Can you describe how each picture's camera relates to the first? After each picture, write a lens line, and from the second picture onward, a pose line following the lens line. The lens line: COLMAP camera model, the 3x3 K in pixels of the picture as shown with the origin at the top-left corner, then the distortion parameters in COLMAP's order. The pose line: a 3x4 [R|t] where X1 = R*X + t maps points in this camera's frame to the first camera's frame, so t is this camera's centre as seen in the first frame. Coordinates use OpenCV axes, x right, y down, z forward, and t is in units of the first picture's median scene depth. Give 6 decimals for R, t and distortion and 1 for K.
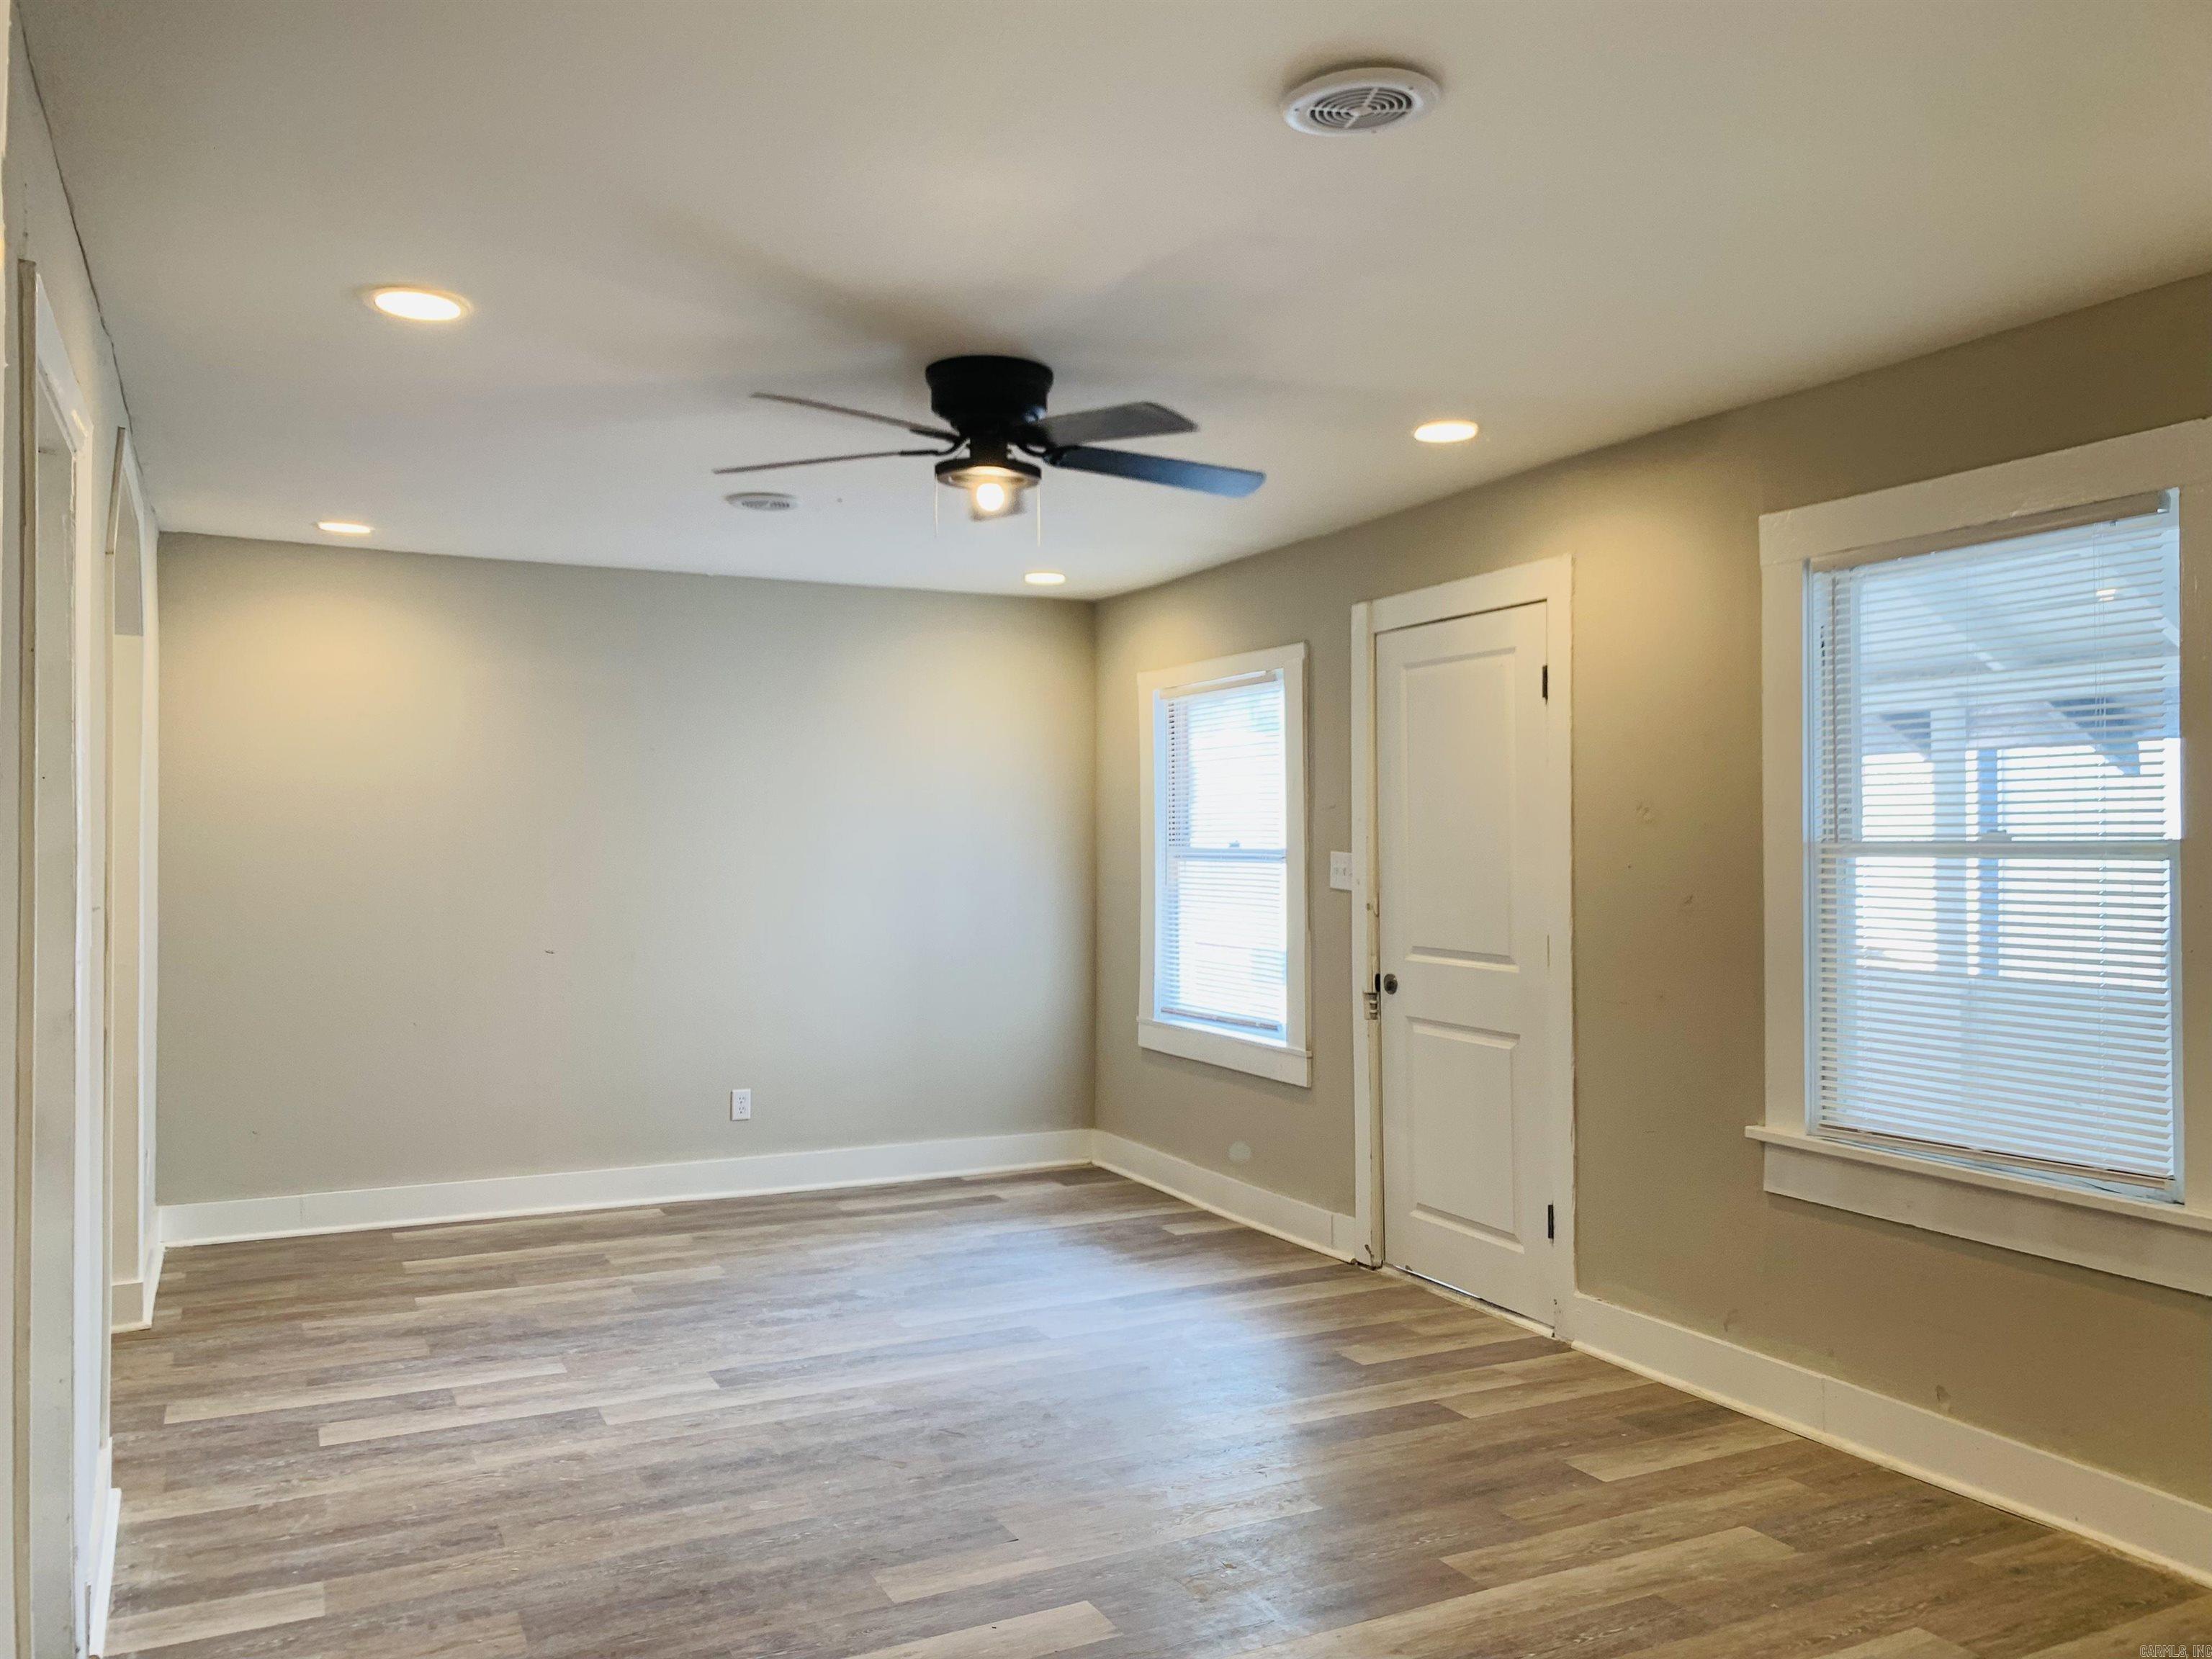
lens RADIAL K [[1697.5, 0, 1099.2], [0, 1697.5, 822.7], [0, 0, 1]] dist [-0.002970, -0.000163]
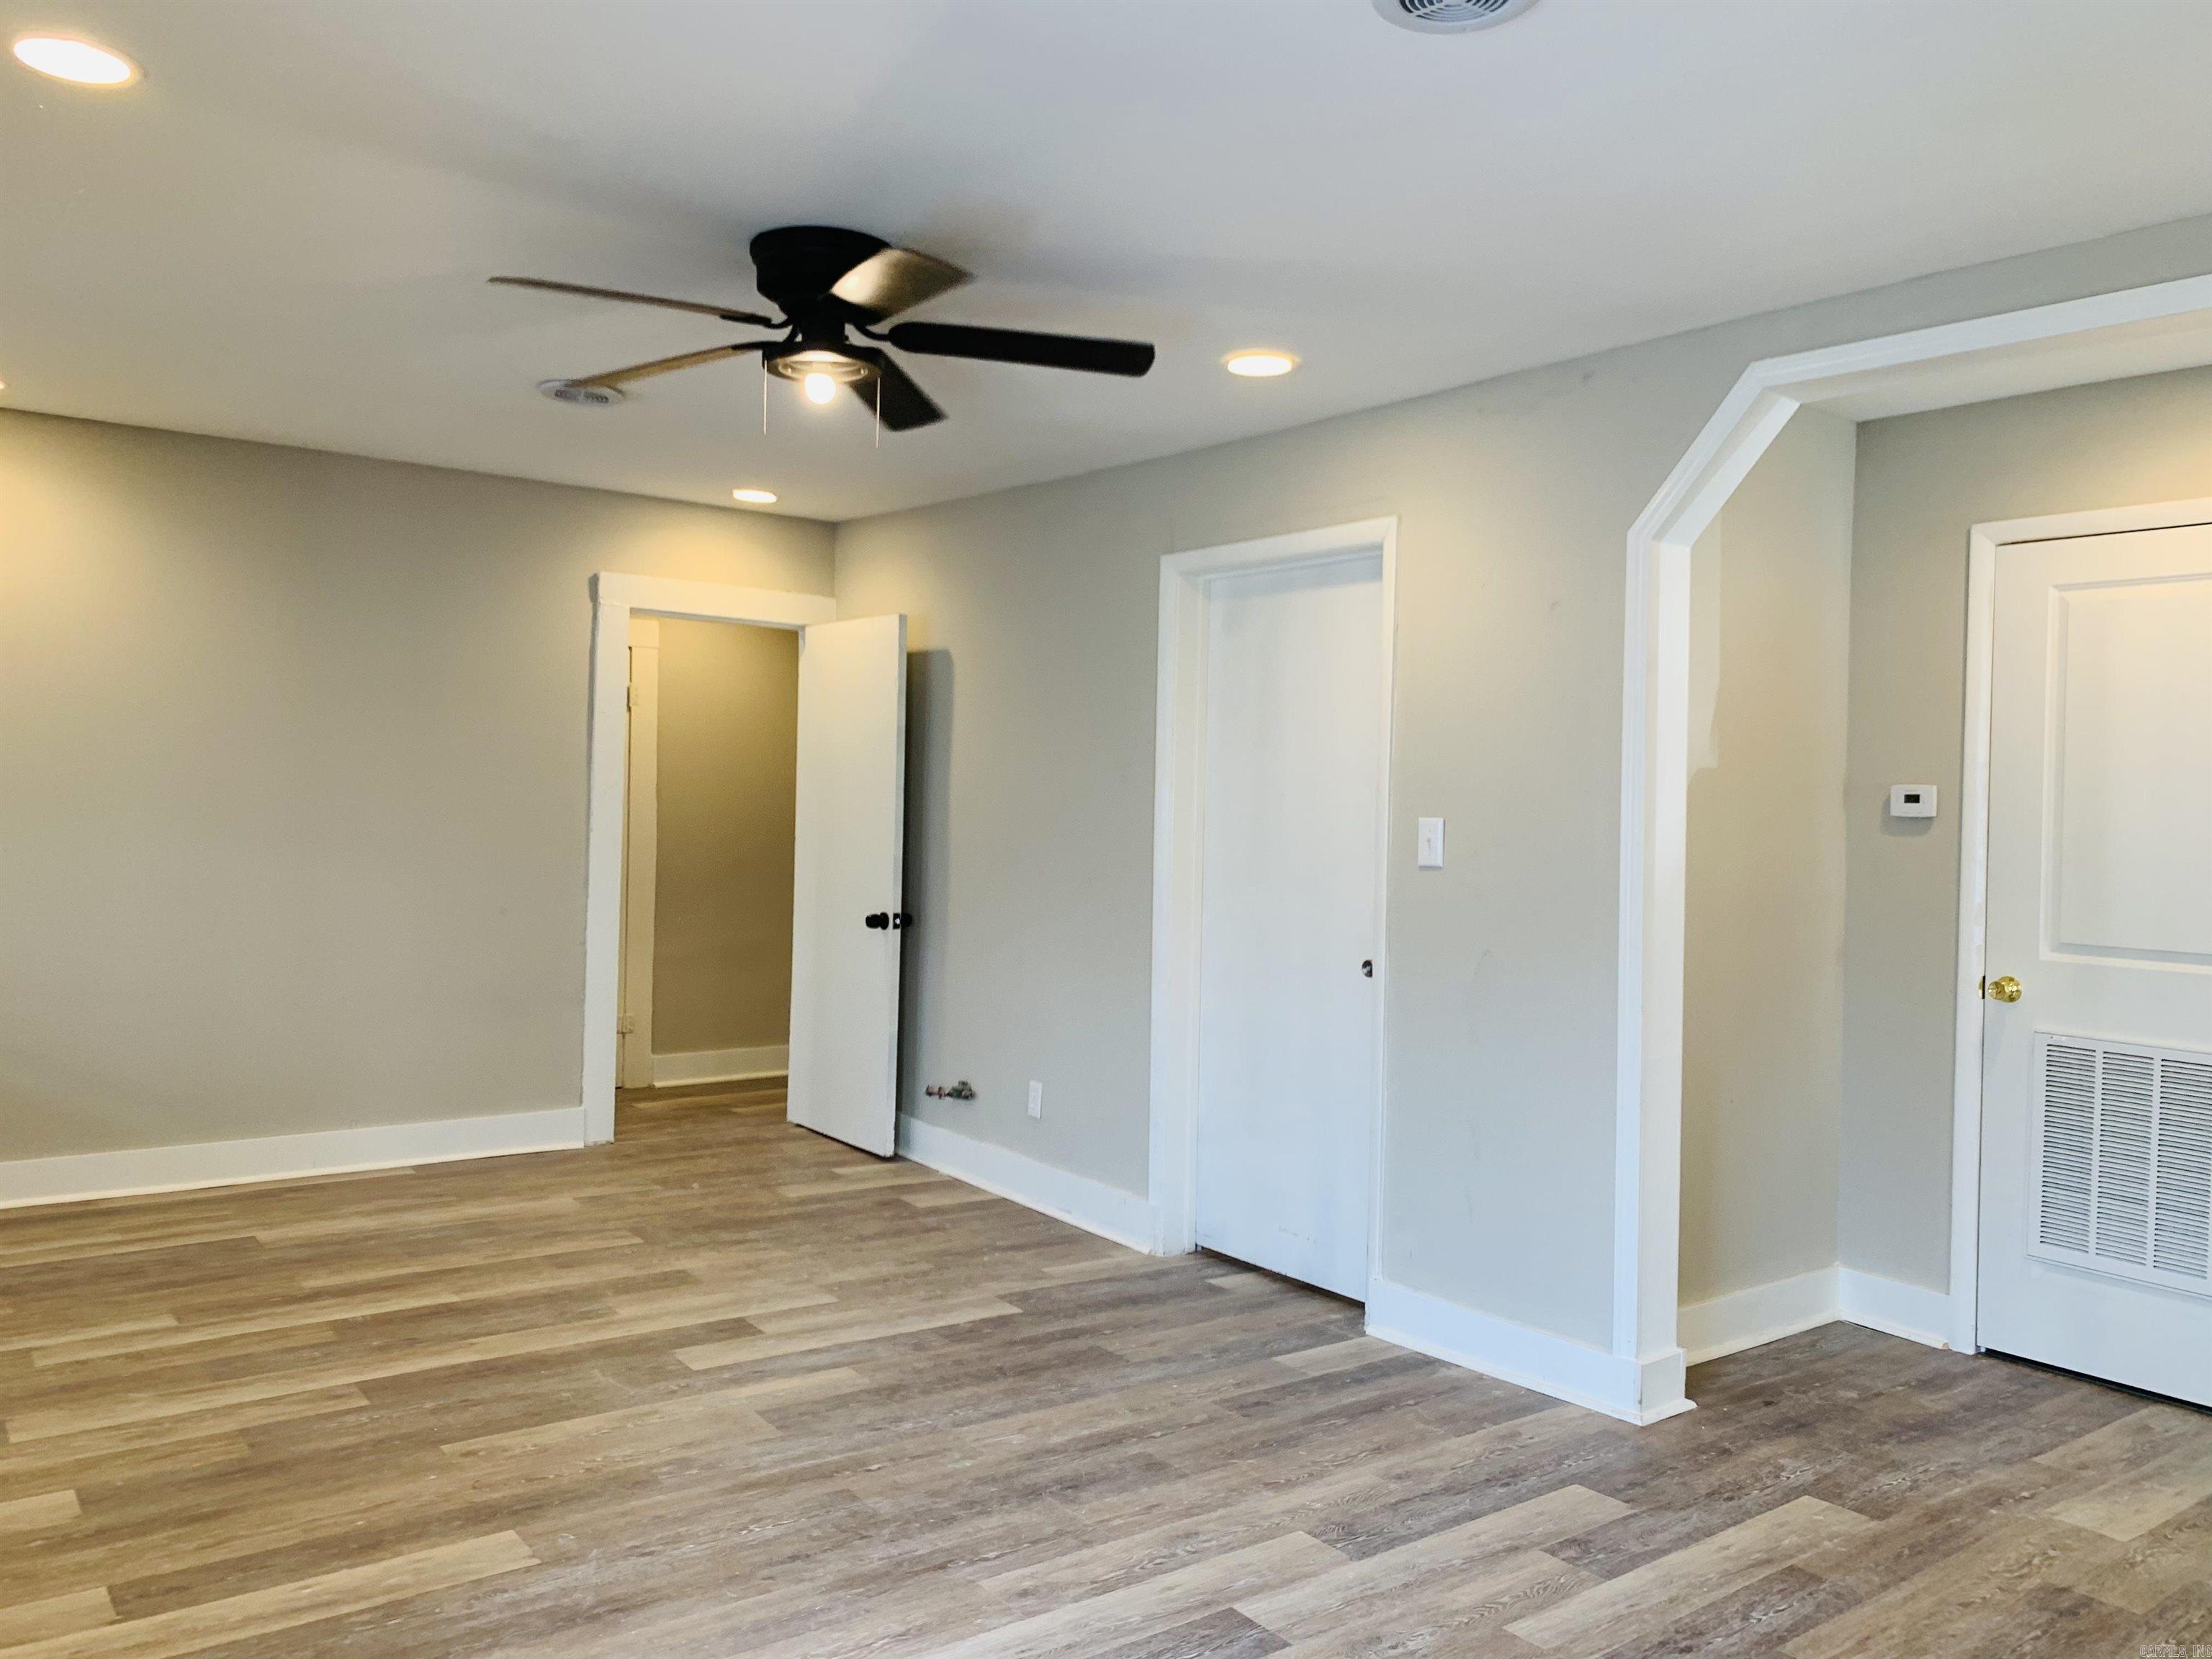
lens RADIAL K [[1697.5, 0, 1104.5], [0, 1697.5, 829.0], [0, 0, 1]] dist [-0.002970, -0.000163]
pose [[-0.981495, -0.018583, -0.190586, -0.049666], [-0.021152, 0.999711, 0.011456, 0.025900], [0.190318, 0.015275, -0.981604, 1.924209]]
